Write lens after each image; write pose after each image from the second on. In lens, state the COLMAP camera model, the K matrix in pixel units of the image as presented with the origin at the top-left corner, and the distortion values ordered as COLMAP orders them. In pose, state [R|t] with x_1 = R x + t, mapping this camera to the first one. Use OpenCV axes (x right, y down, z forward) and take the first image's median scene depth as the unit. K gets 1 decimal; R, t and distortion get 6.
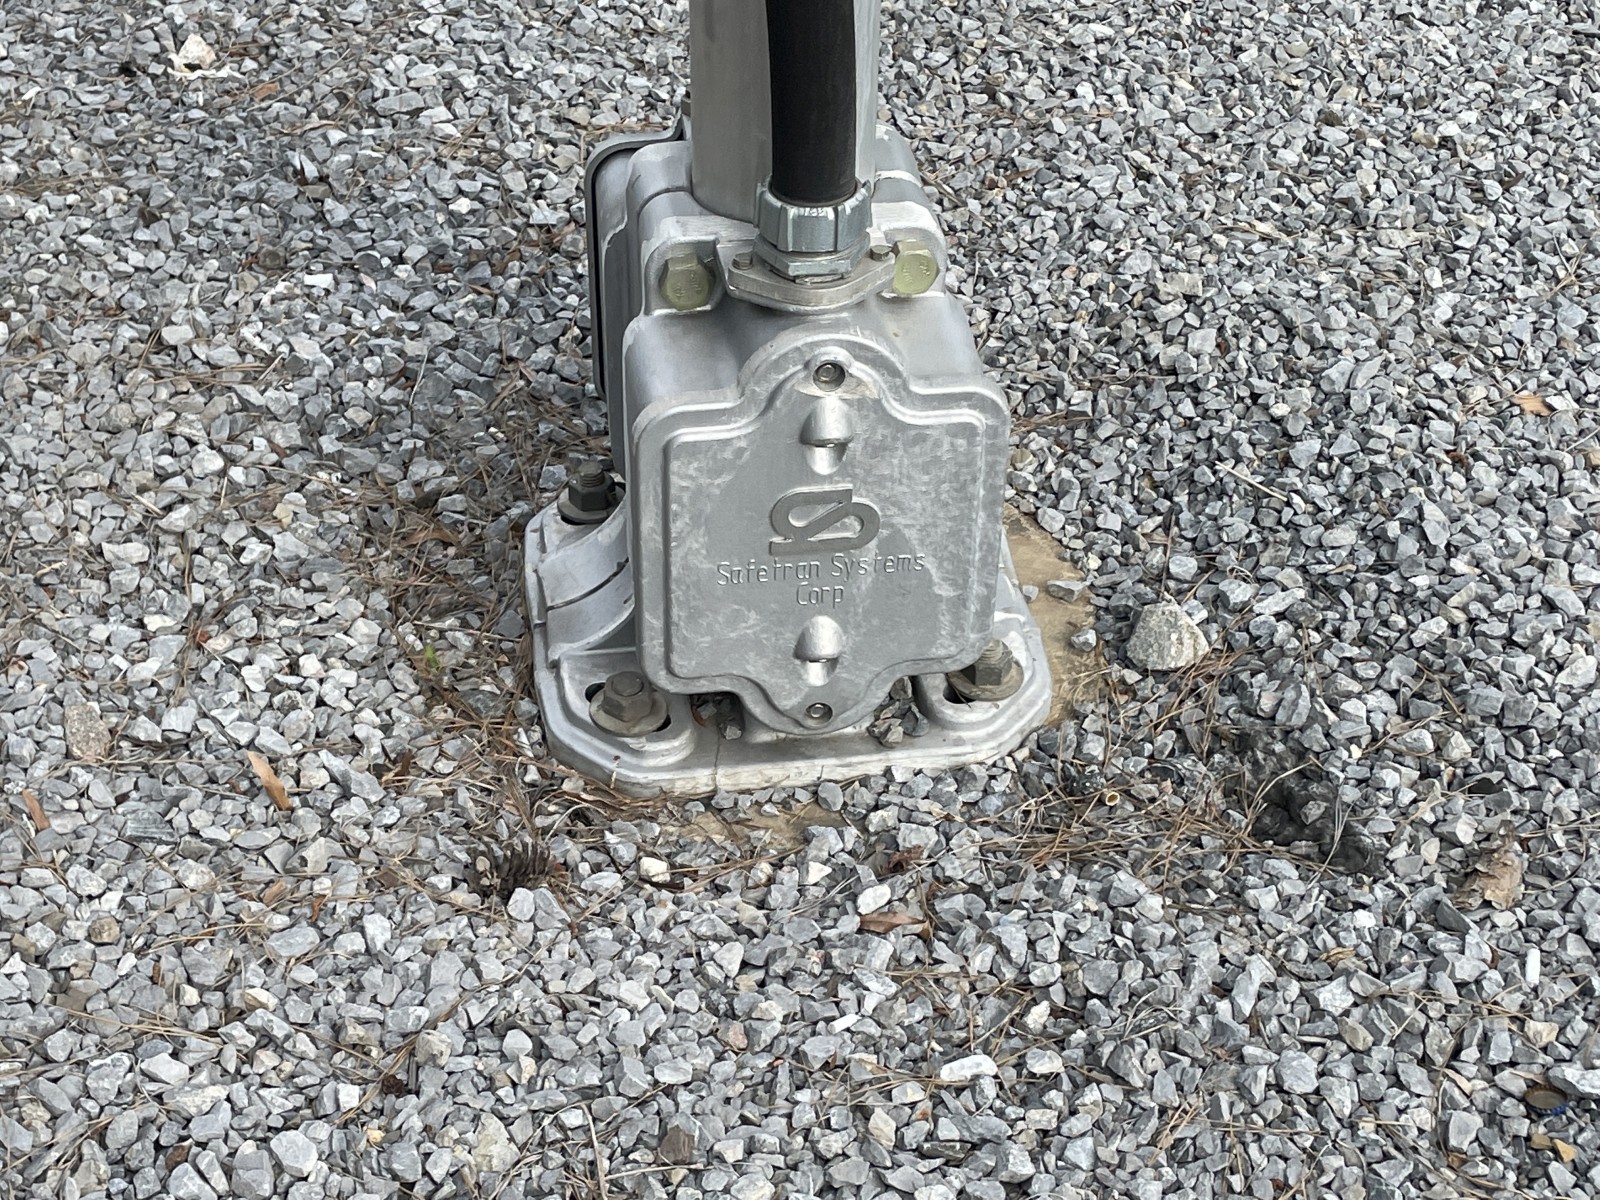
lens RADIAL K [[2545.1, 0, 800.0], [0, 2545.1, 600.0], [0, 0, 1]] dist [0.128483, -0.012305]
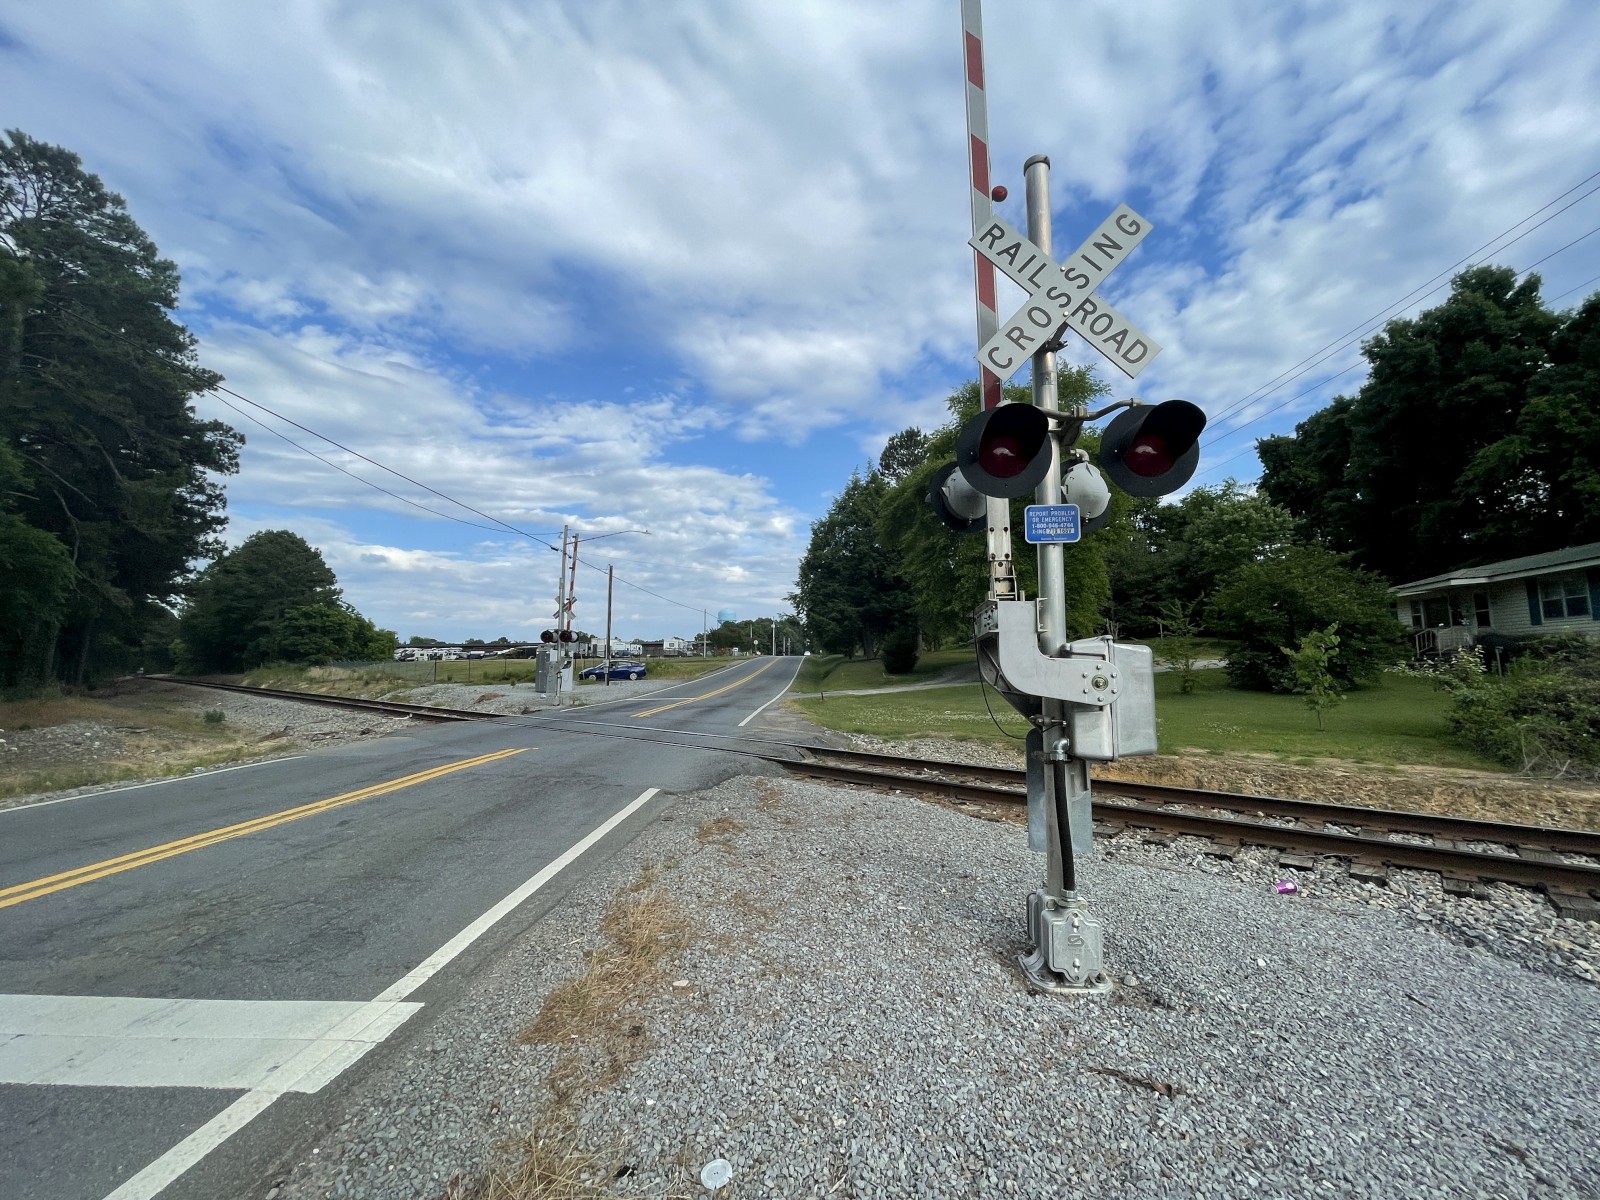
lens RADIAL K [[644.9, 0, 803.9], [0, 644.9, 601.2], [0, 0, 1]] dist [-0.006165, 0.000191]
pose [[0.977392, -0.014967, -0.210904, -0.312555], [-0.134852, 0.724143, -0.676337, 0.548247], [0.162847, 0.689488, 0.705753, -0.948404]]
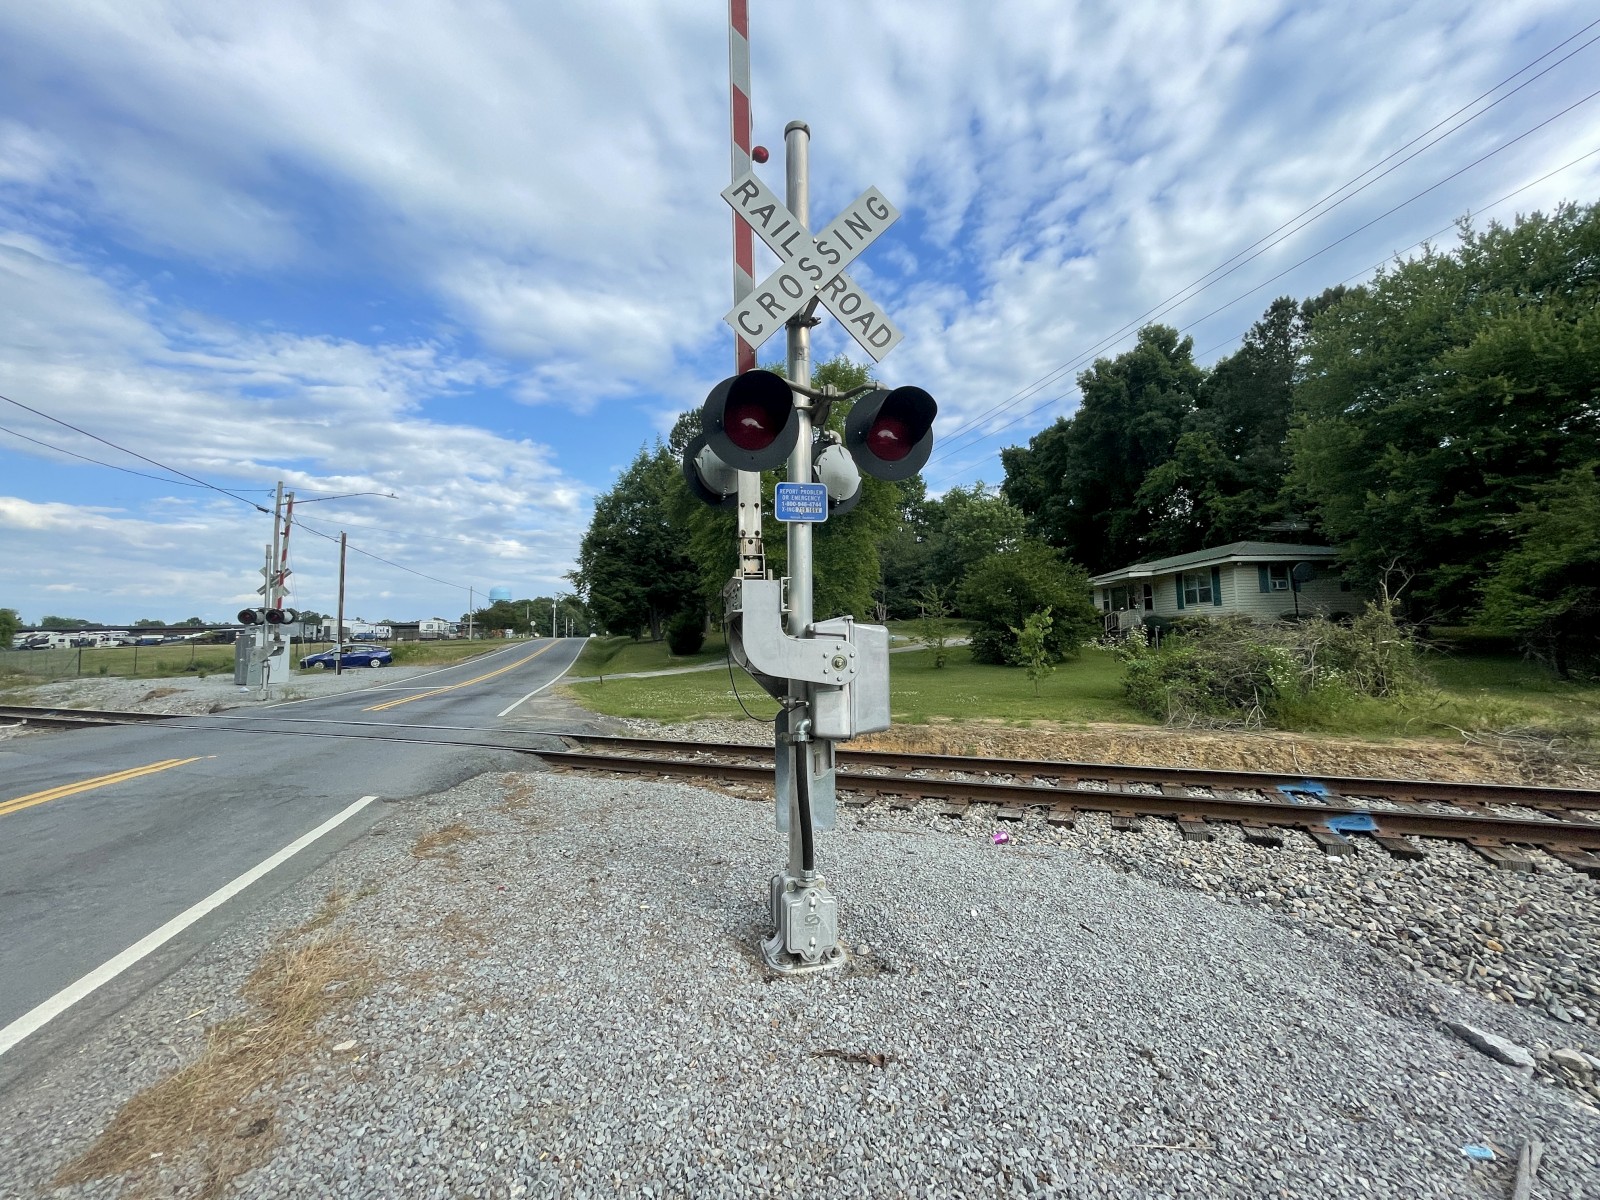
lens RADIAL K [[643.7, 0, 806.9], [0, 643.7, 600.1], [0, 0, 1]] dist [-0.005169, -0.000351]
pose [[0.993756, 0.000772, 0.111576, -0.191586], [0.074184, 0.742376, -0.665864, 0.458867], [-0.083346, 0.669983, 0.737683, -0.839829]]
